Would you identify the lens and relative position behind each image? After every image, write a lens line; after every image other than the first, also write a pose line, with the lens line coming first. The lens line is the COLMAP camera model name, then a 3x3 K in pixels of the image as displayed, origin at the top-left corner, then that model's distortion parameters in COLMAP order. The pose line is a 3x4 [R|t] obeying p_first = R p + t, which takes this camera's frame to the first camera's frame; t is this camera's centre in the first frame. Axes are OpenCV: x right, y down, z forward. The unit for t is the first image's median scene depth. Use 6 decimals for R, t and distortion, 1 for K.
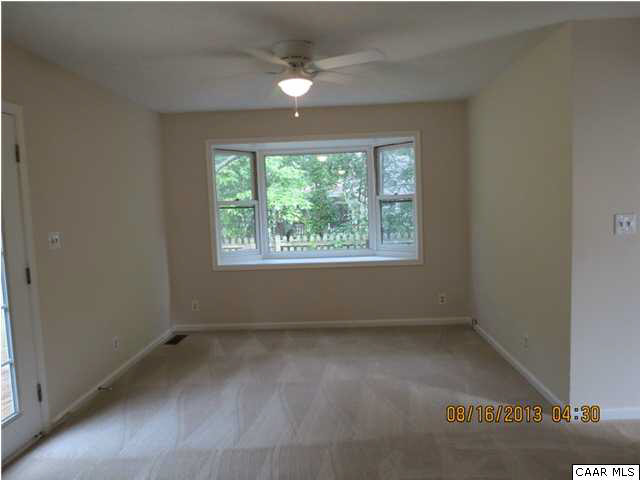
lens RADIAL K [[456.1, 0, 321.8], [0, 456.1, 239.5], [0, 0, 1]] dist [-0.029803, 0.003539]
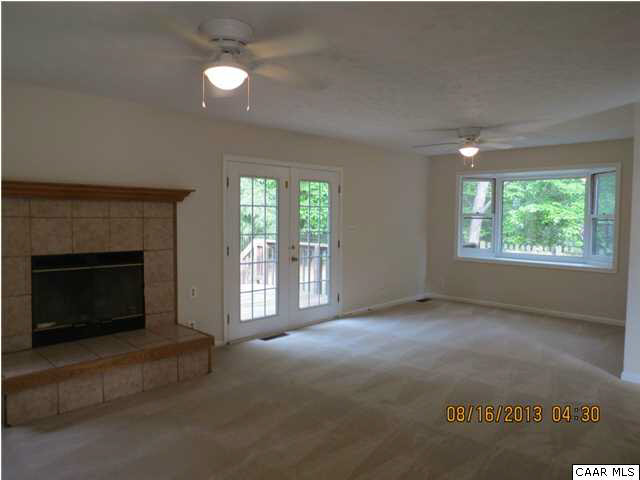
lens RADIAL K [[456.1, 0, 321.8], [0, 456.1, 239.5], [0, 0, 1]] dist [-0.029803, 0.003539]
pose [[0.742837, 0.079516, -0.664734, 0.407430], [-0.089061, 0.995833, 0.019598, 0.011005], [0.663522, 0.044644, 0.746823, -0.384458]]
